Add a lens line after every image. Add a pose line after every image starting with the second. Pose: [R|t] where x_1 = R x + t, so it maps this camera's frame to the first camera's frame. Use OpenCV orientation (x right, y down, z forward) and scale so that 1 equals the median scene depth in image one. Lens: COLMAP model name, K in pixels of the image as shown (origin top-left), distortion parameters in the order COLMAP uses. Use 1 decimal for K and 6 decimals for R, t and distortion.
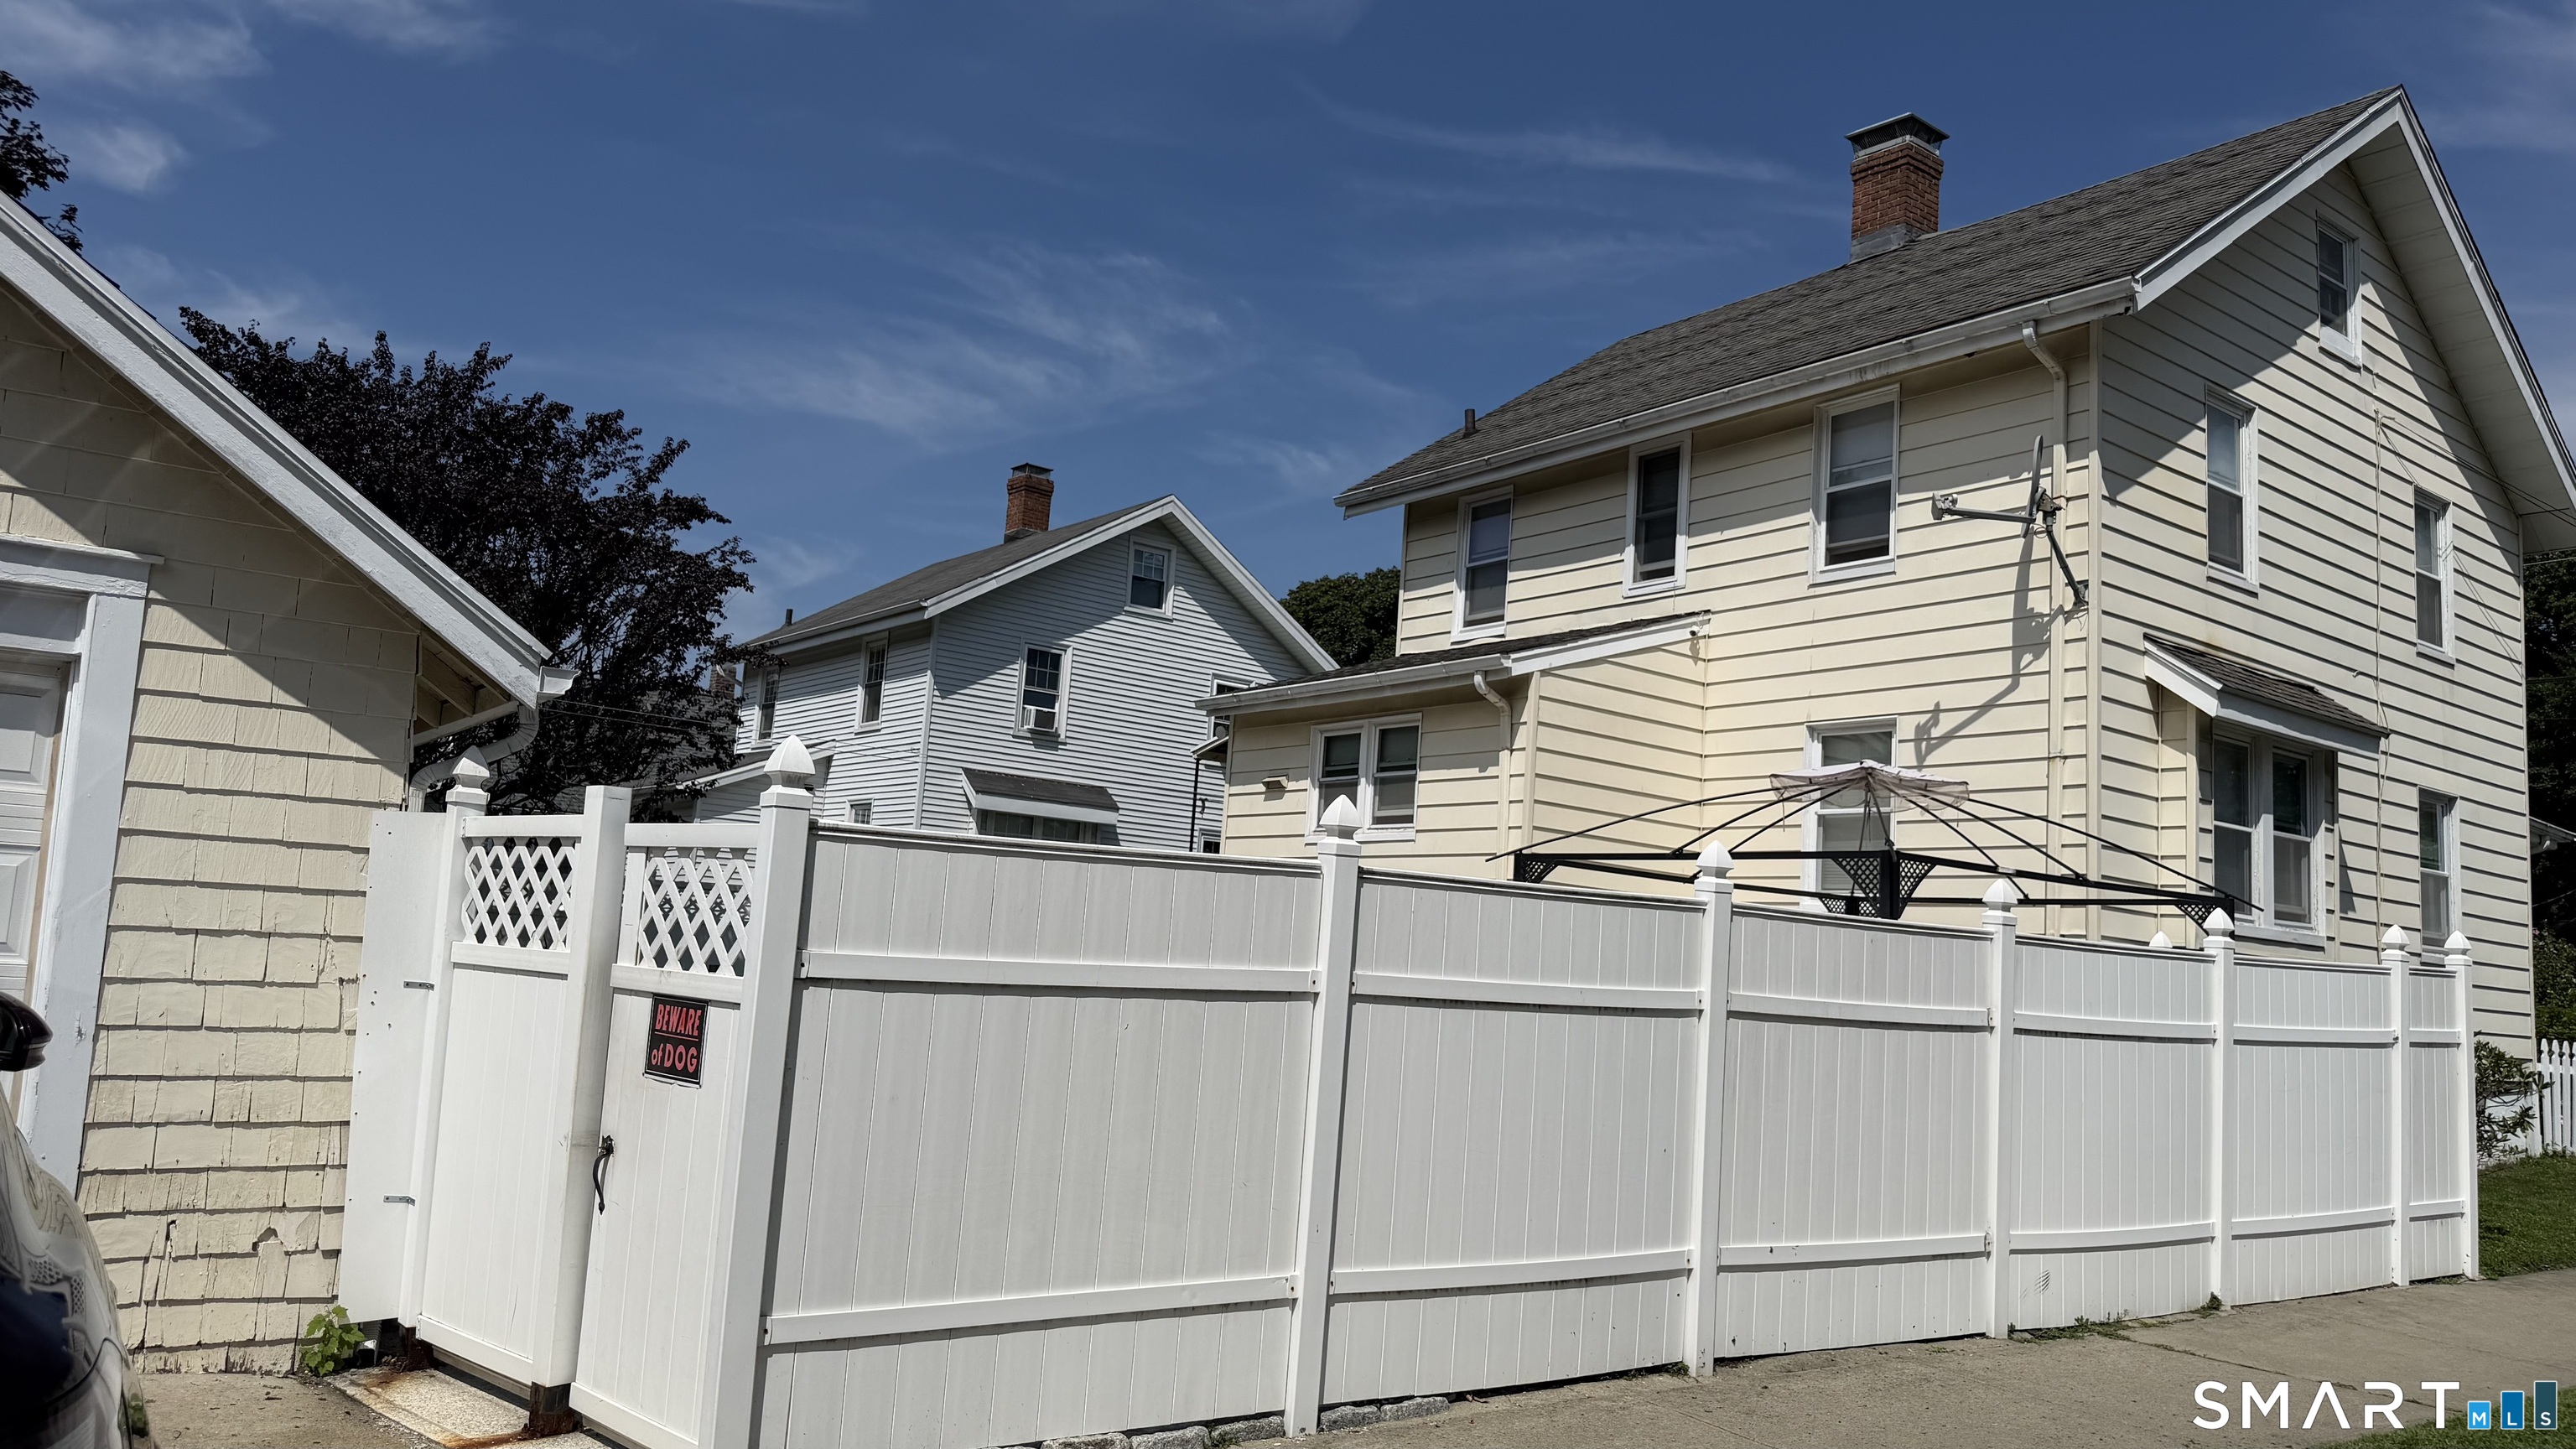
lens RADIAL K [[1794.6, 0, 1288.0], [0, 1794.6, 724.5], [0, 0, 1]] dist [0.068628, -0.079360]
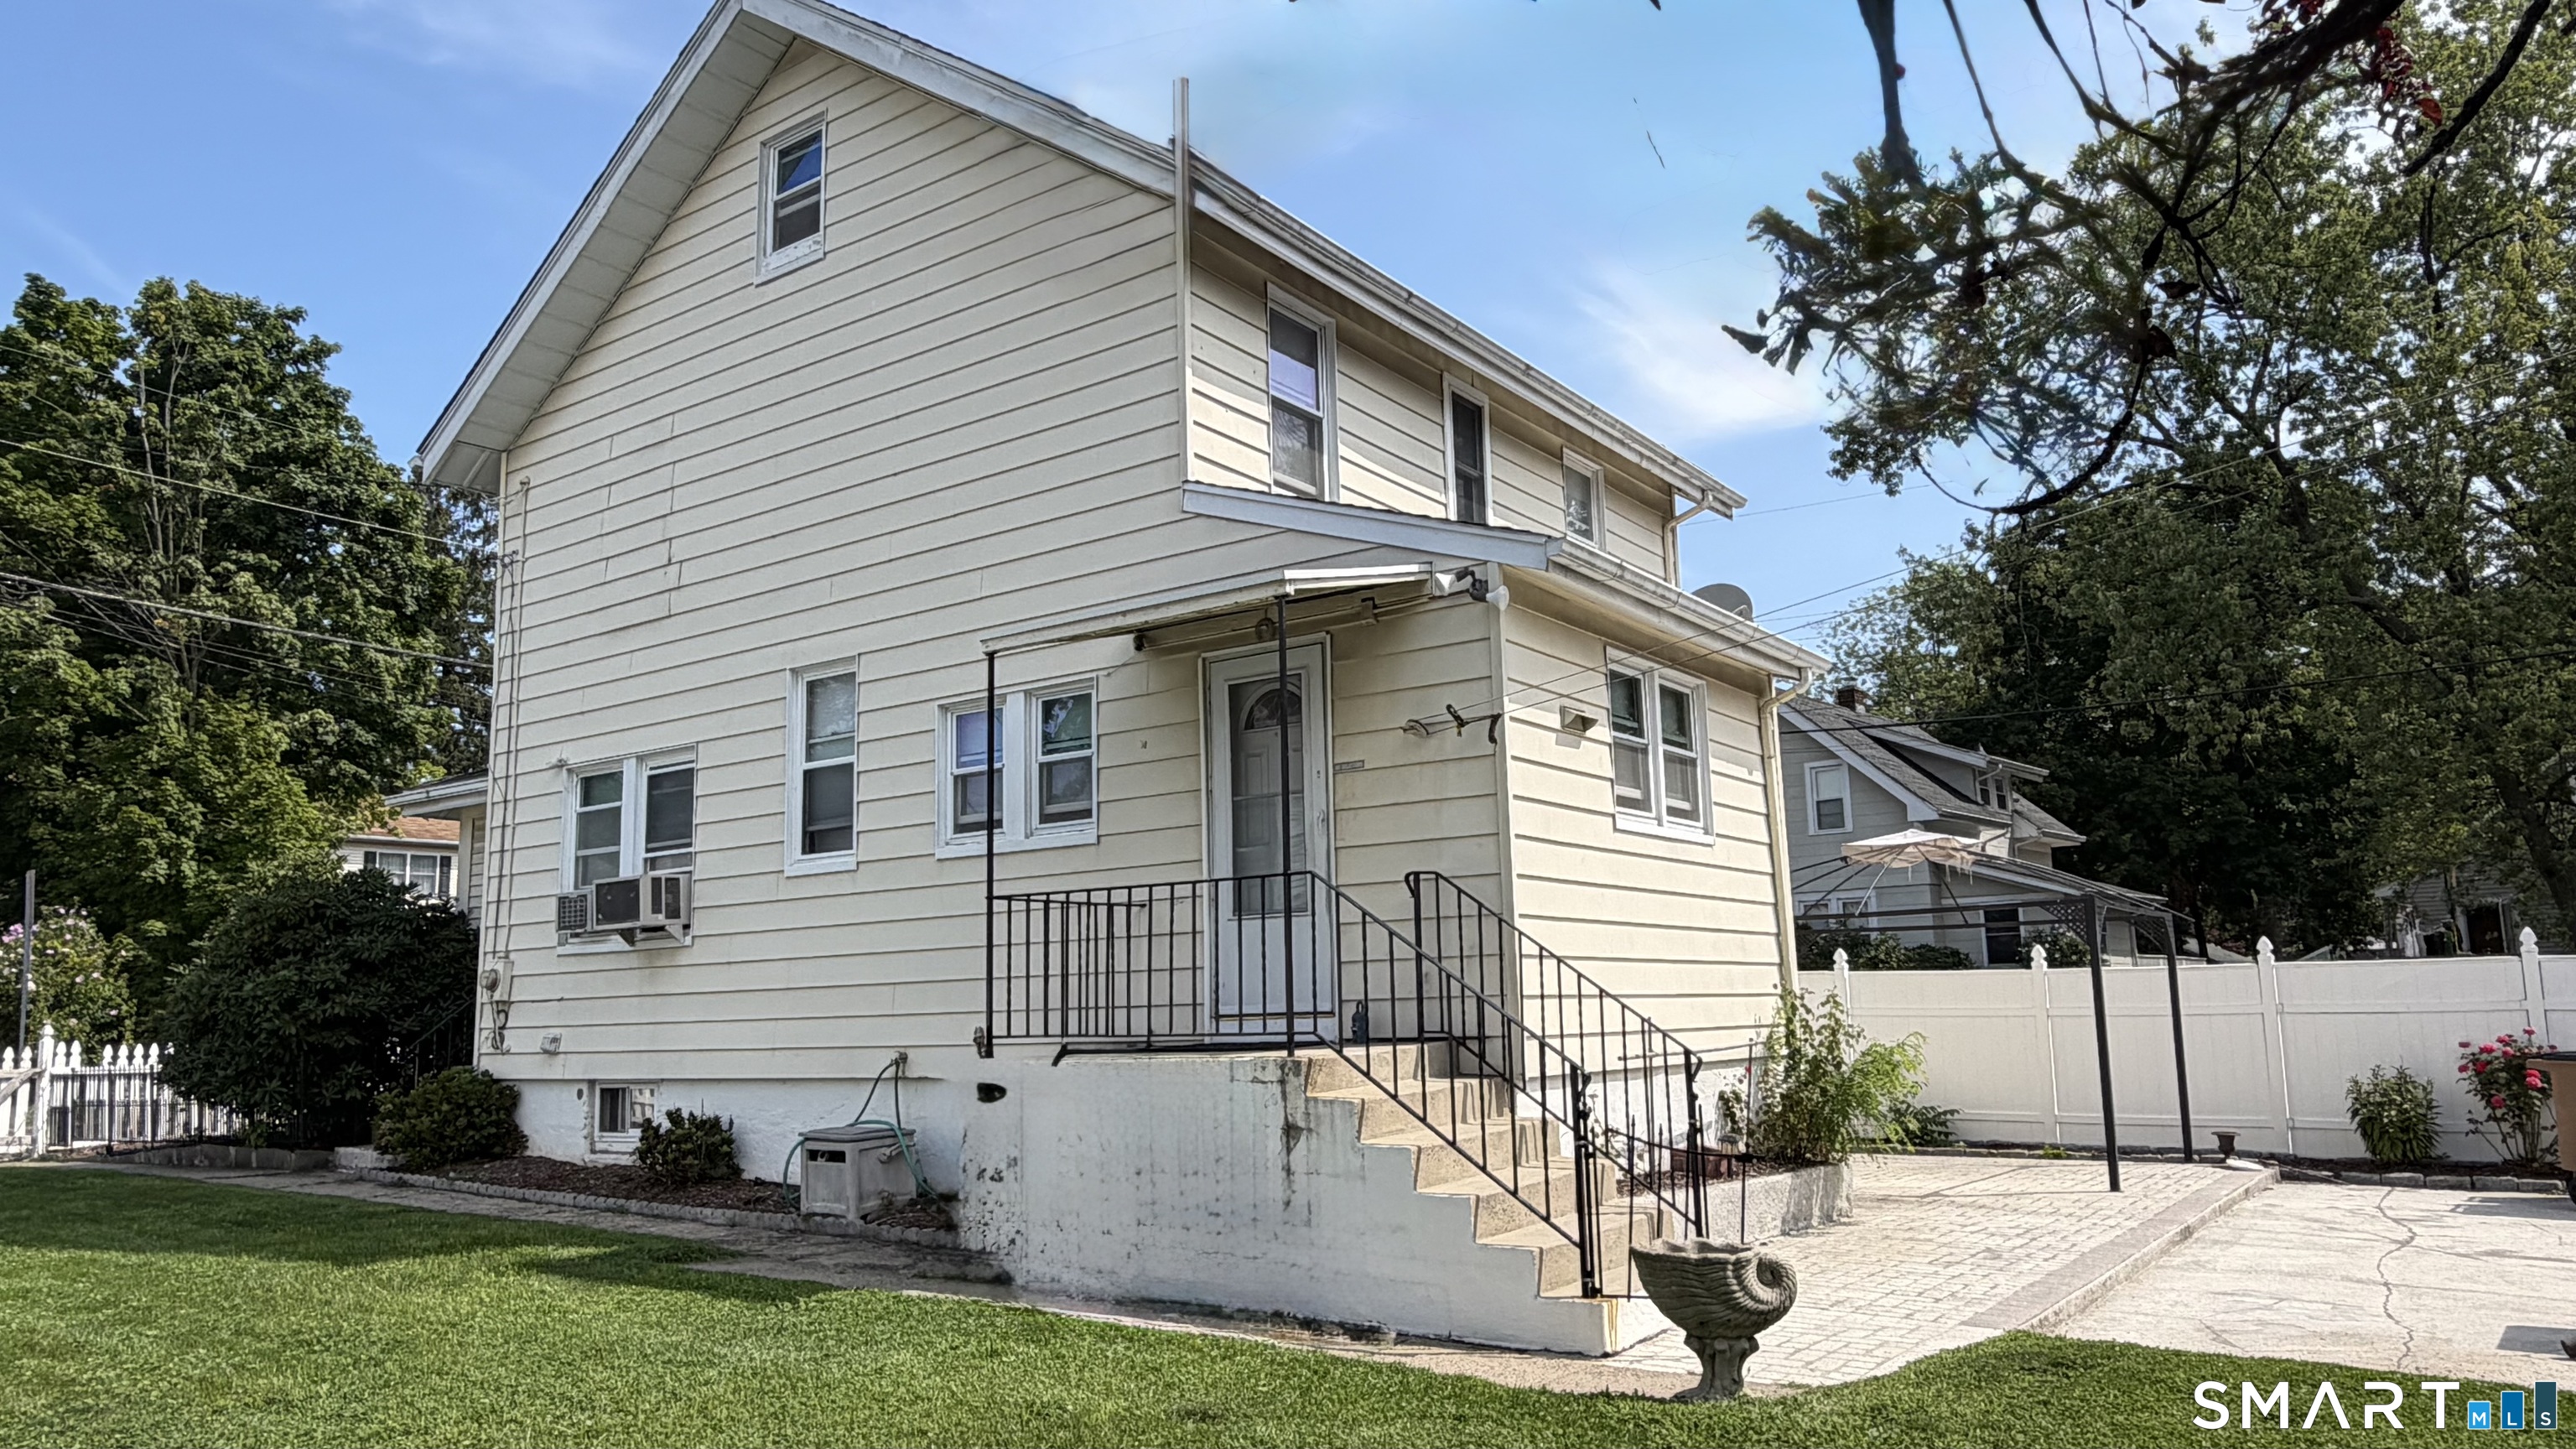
lens RADIAL K [[1728.9, 0, 1288.0], [0, 1728.9, 724.5], [0, 0, 1]] dist [-0.000169, 0.001528]
pose [[-0.288619, 0.098825, 0.952330, -0.609325], [-0.136310, 0.980286, -0.143037, 0.149244], [-0.947691, -0.171096, -0.269458, 1.418933]]
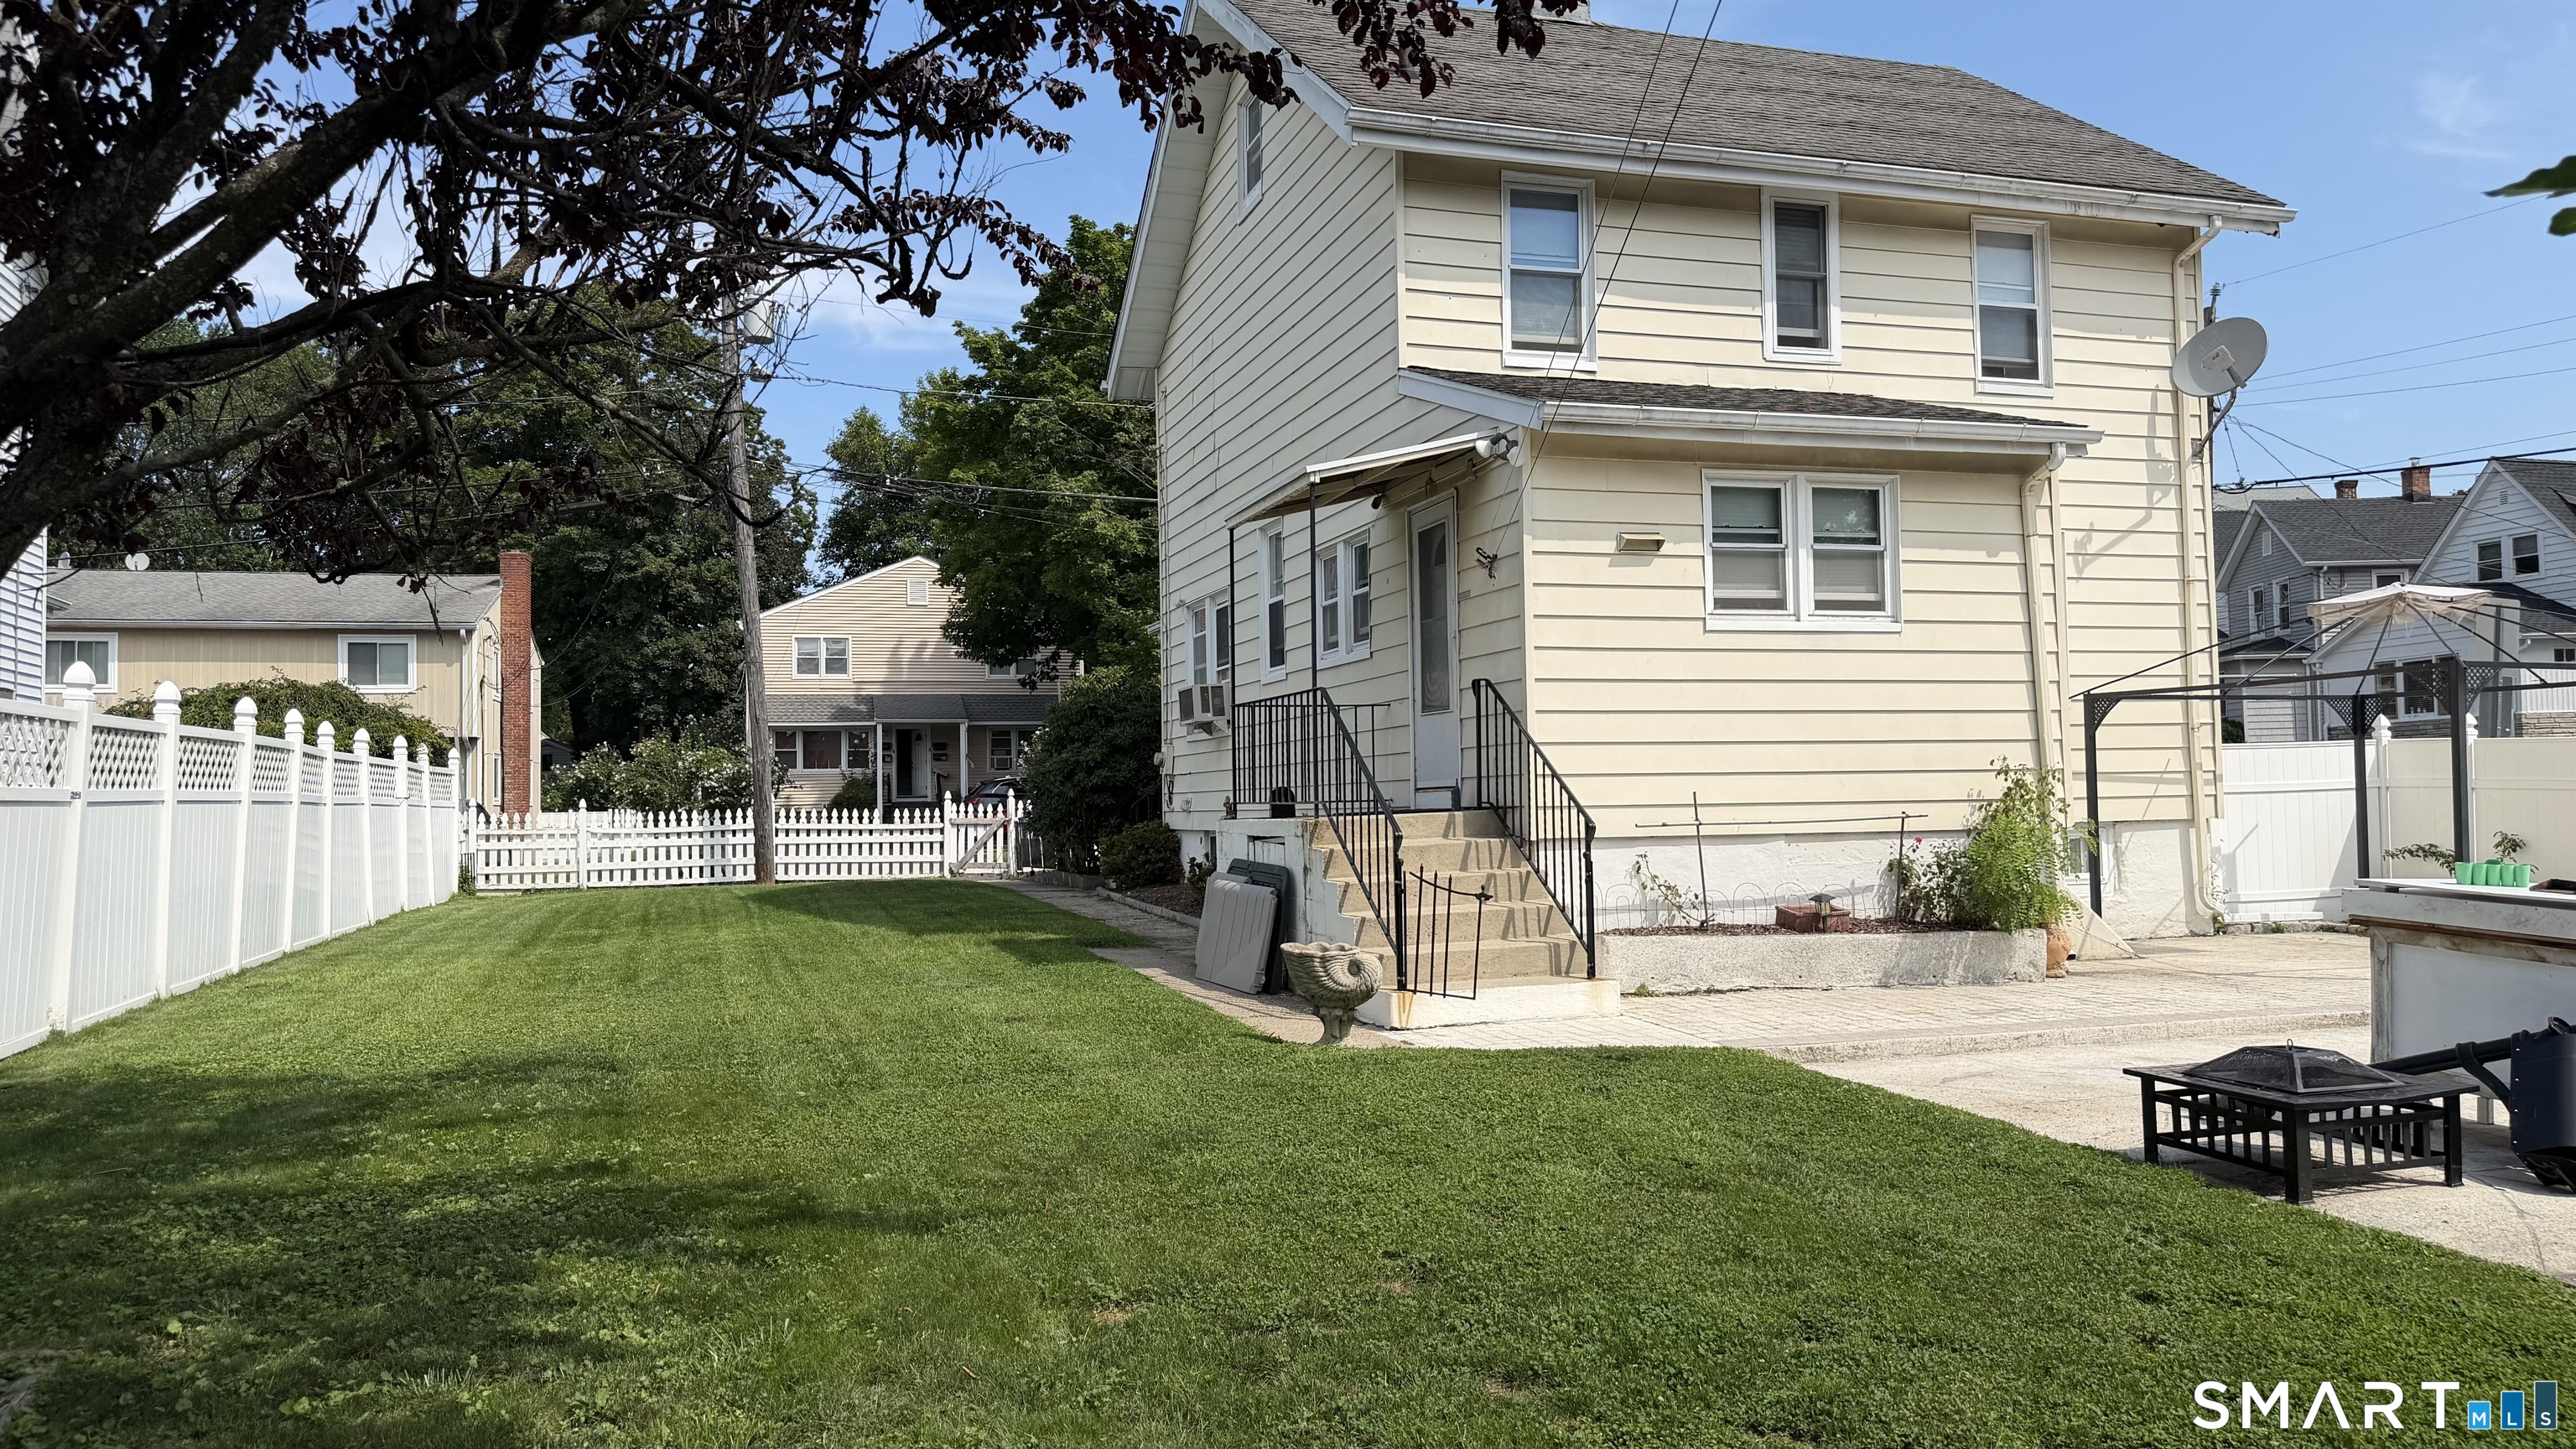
lens RADIAL K [[1794.6, 0, 1288.0], [0, 1794.6, 724.5], [0, 0, 1]] dist [0.068628, -0.079360]
pose [[0.336507, -0.032993, 0.941103, -0.829874], [-0.097357, 0.992812, 0.069617, 0.078030], [-0.936635, -0.115050, 0.330876, 1.006901]]
